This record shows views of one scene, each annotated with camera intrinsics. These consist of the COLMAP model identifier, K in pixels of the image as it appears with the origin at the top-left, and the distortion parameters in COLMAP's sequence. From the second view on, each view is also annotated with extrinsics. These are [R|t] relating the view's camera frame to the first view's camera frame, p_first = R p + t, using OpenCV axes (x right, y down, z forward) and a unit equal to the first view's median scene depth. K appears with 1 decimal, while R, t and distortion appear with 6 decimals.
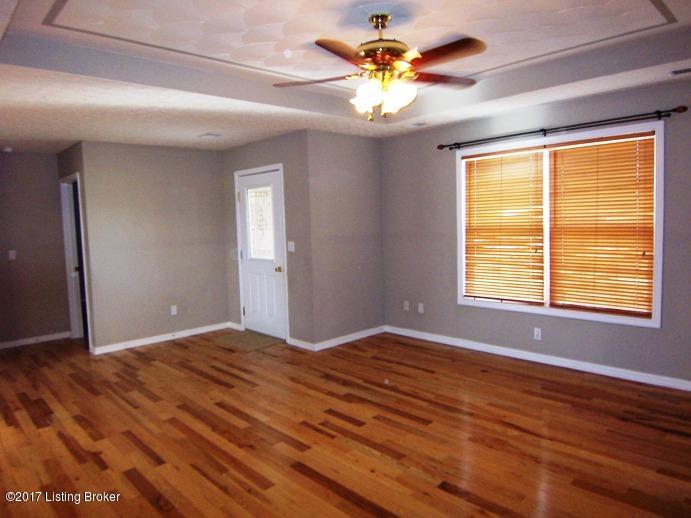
lens RADIAL K [[468.1, 0, 337.7], [0, 468.1, 257.0], [0, 0, 1]] dist [-0.043666, -0.004466]
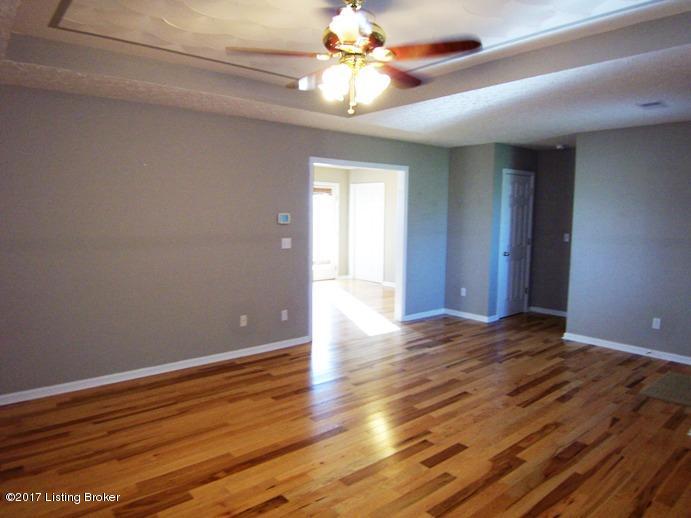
lens RADIAL K [[468.1, 0, 337.7], [0, 468.1, 257.0], [0, 0, 1]] dist [-0.043666, -0.004466]
pose [[-0.067806, 0.132416, -0.988872, 0.639951], [-0.089096, 0.986390, 0.138193, -0.085985], [0.993712, 0.097475, -0.055085, 0.644393]]
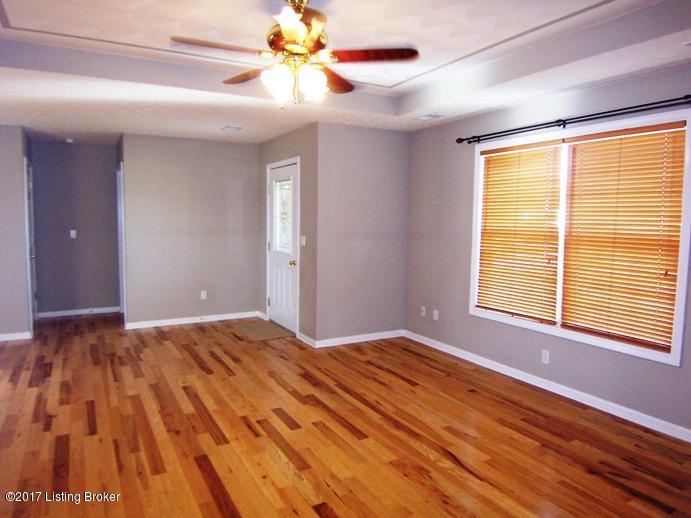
lens RADIAL K [[468.1, 0, 337.7], [0, 468.1, 257.0], [0, 0, 1]] dist [-0.043666, -0.004466]
pose [[0.968270, 0.064715, -0.241384, 0.261161], [-0.062676, 0.997904, 0.016124, -0.010625], [0.241921, -0.000484, 0.970296, 0.066885]]
